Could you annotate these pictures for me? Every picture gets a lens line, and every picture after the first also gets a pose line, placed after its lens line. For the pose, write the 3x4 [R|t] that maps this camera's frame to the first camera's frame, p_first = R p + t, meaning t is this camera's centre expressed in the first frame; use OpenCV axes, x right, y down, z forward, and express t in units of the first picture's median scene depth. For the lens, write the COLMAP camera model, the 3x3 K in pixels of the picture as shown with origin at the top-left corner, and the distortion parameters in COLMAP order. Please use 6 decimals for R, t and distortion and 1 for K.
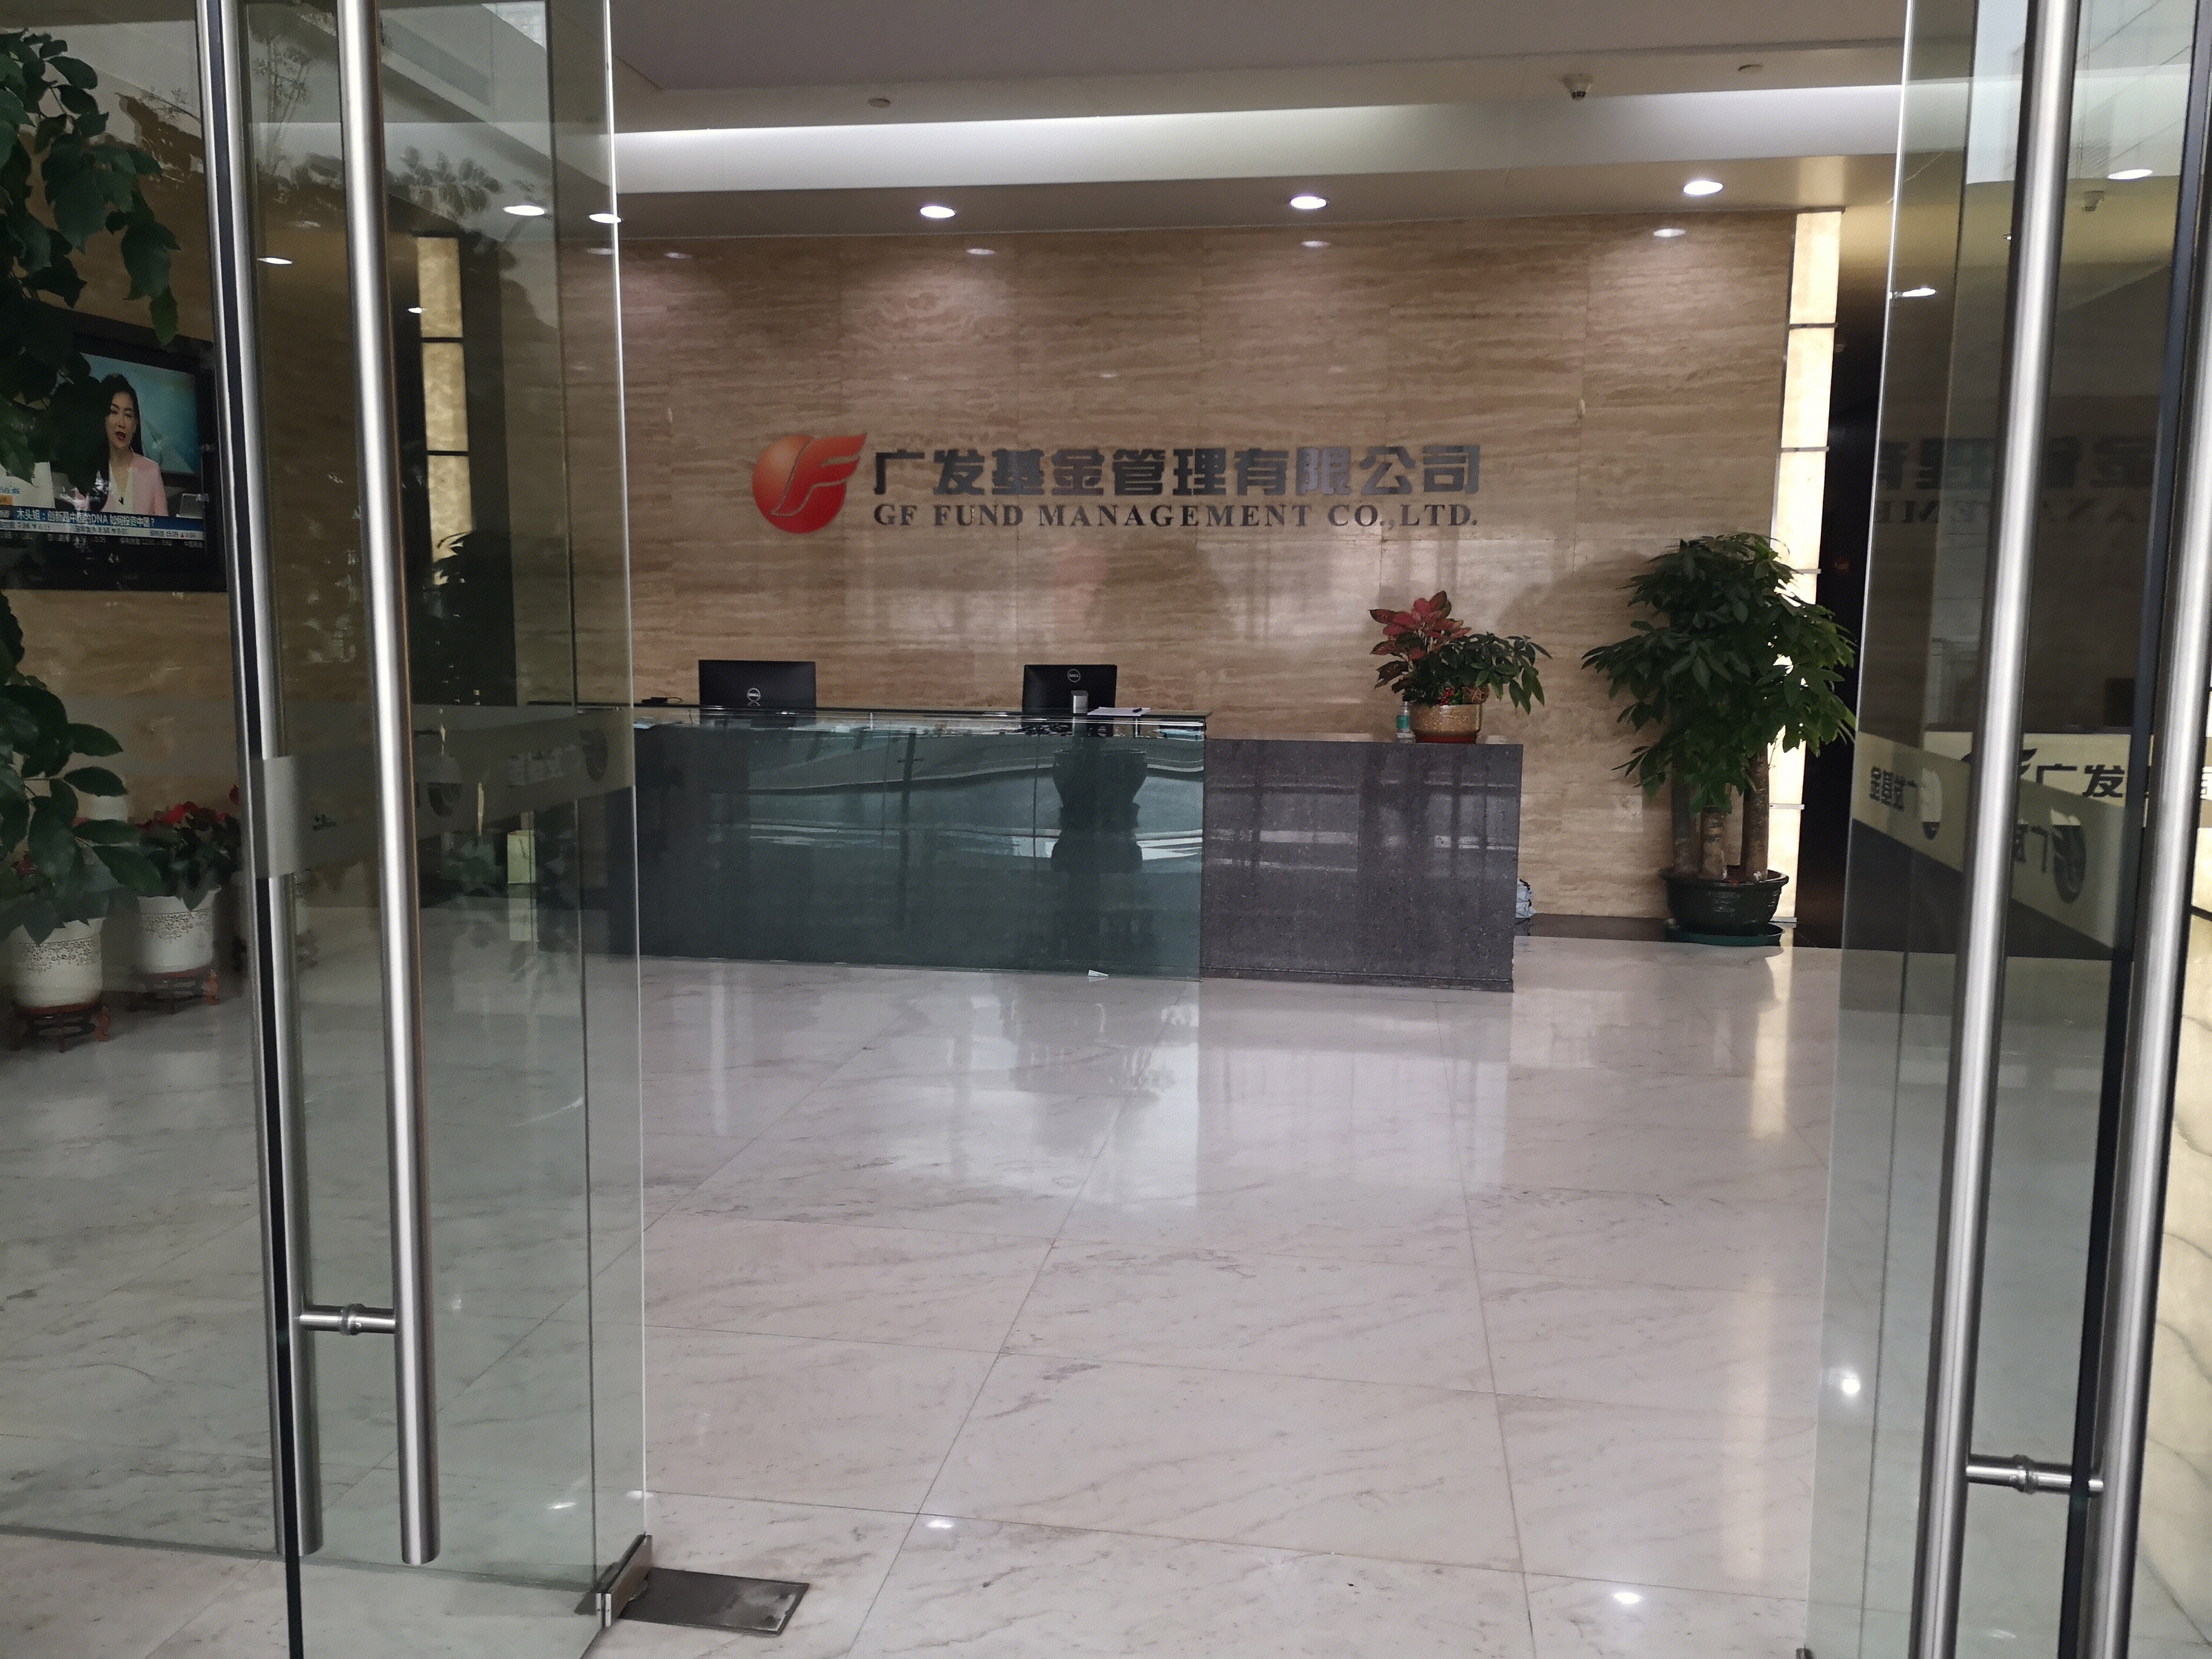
lens RADIAL K [[1726.2, 0, 1104.5], [0, 1726.2, 830.5], [0, 0, 1]] dist [0.040803, -0.003886]
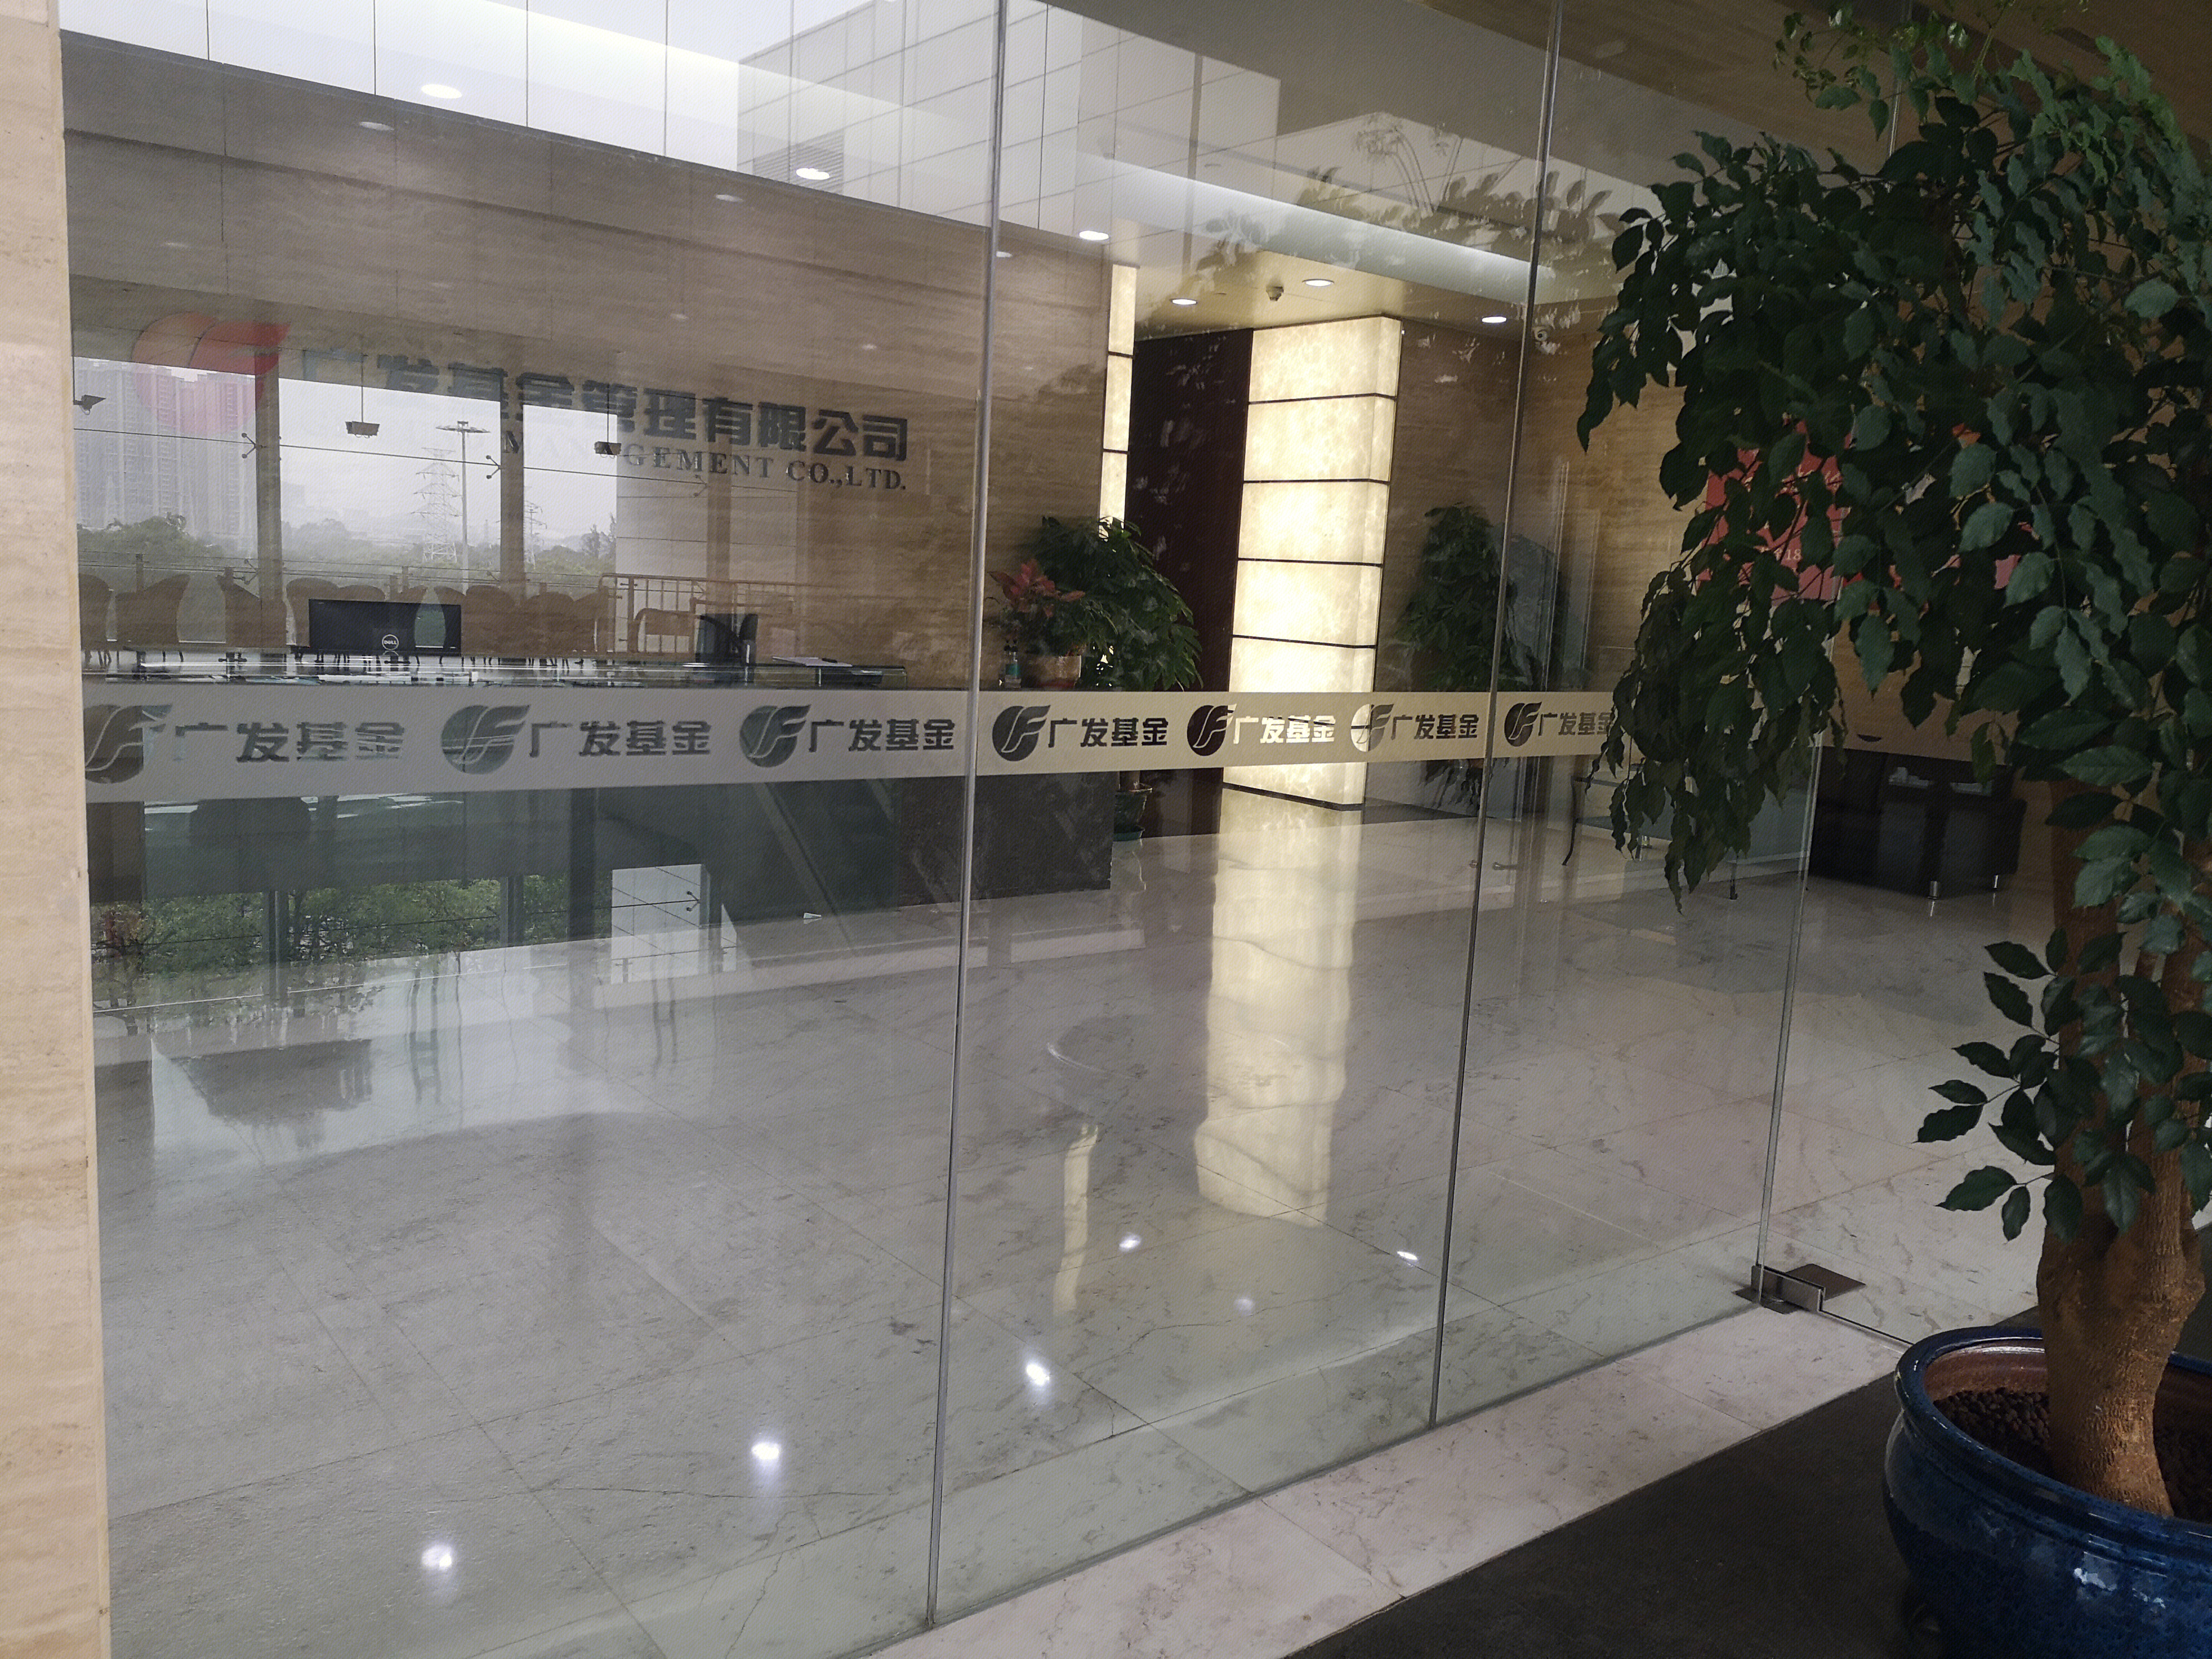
lens RADIAL K [[1726.2, 0, 1109.8], [0, 1726.2, 830.1], [0, 0, 1]] dist [0.040803, -0.003886]
pose [[0.666406, -0.078371, 0.741459, -0.549424], [0.041716, 0.996822, 0.067869, -0.025998], [-0.744421, -0.014298, 0.667557, 0.142492]]
